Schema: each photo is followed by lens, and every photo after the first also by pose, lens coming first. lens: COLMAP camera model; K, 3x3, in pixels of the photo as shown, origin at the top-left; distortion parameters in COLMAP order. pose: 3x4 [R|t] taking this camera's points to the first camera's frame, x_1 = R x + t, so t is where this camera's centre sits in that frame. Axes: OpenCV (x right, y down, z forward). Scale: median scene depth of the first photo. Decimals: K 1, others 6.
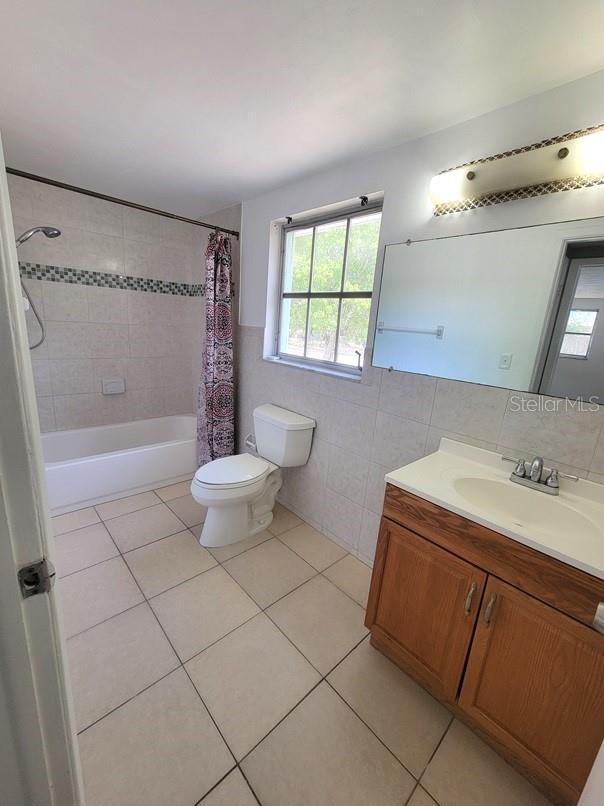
lens RADIAL K [[327.9, 0, 300.6], [0, 327.9, 402.1], [0, 0, 1]] dist [0.000044, 0.000330]
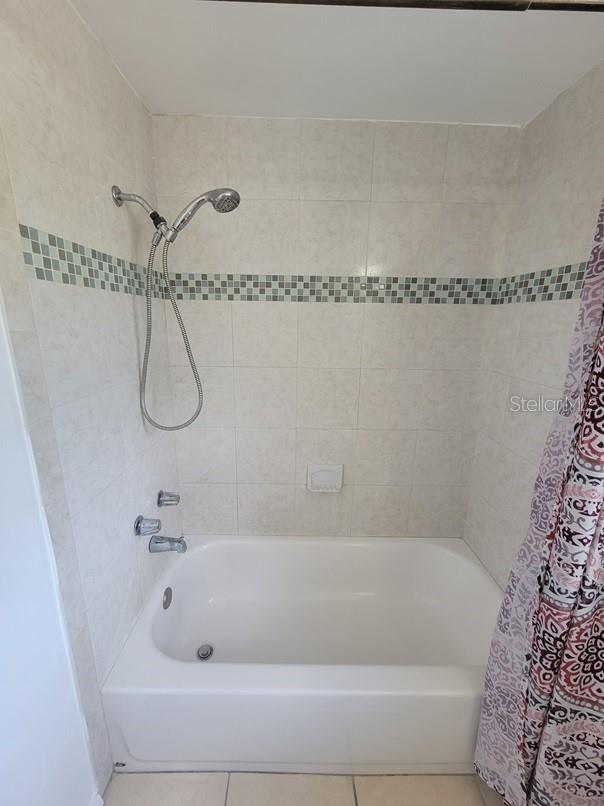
lens RADIAL K [[327.9, 0, 299.2], [0, 327.9, 398.6], [0, 0, 1]] dist [0.000044, 0.000330]
pose [[0.743767, 0.100951, -0.660772, -0.262160], [-0.122178, 0.992408, 0.014094, -0.196538], [0.657178, 0.070249, 0.750455, 0.579068]]
